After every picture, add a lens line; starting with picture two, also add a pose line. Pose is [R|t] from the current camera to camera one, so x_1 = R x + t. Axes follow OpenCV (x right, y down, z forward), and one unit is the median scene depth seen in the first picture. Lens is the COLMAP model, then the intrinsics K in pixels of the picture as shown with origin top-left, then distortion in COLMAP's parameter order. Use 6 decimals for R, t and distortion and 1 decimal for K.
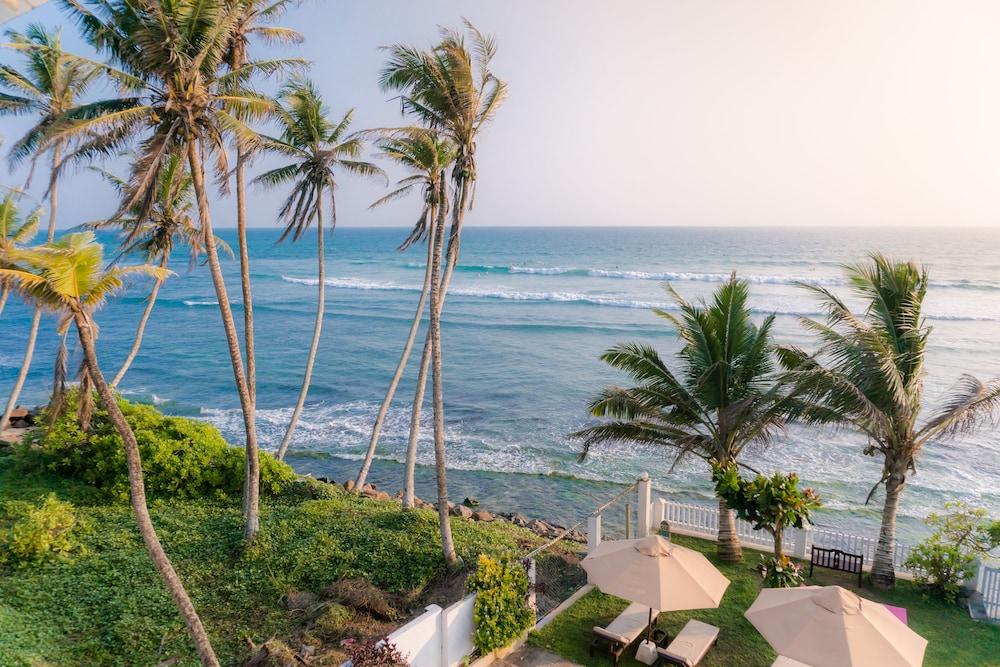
lens RADIAL K [[700.5, 0, 497.5], [0, 700.5, 316.4], [0, 0, 1]] dist [-0.030133, 0.002417]
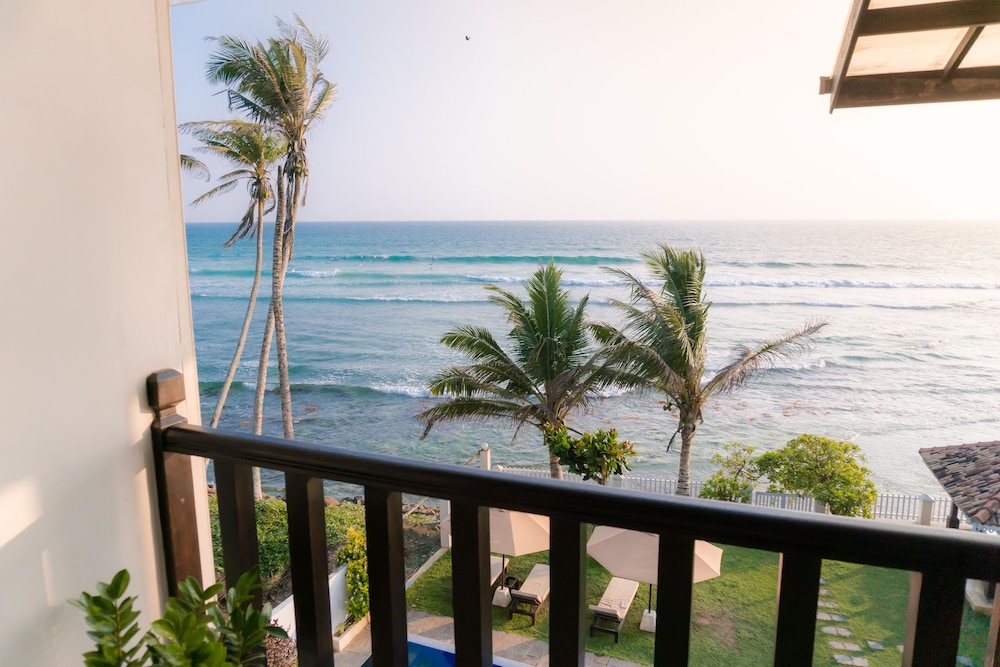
lens RADIAL K [[700.5, 0, 497.5], [0, 700.5, 316.4], [0, 0, 1]] dist [-0.030133, 0.002417]
pose [[0.956510, -0.037600, 0.289266, -0.085063], [0.037079, 0.999286, 0.007282, 0.016518], [-0.289333, 0.003761, 0.957221, -0.069239]]
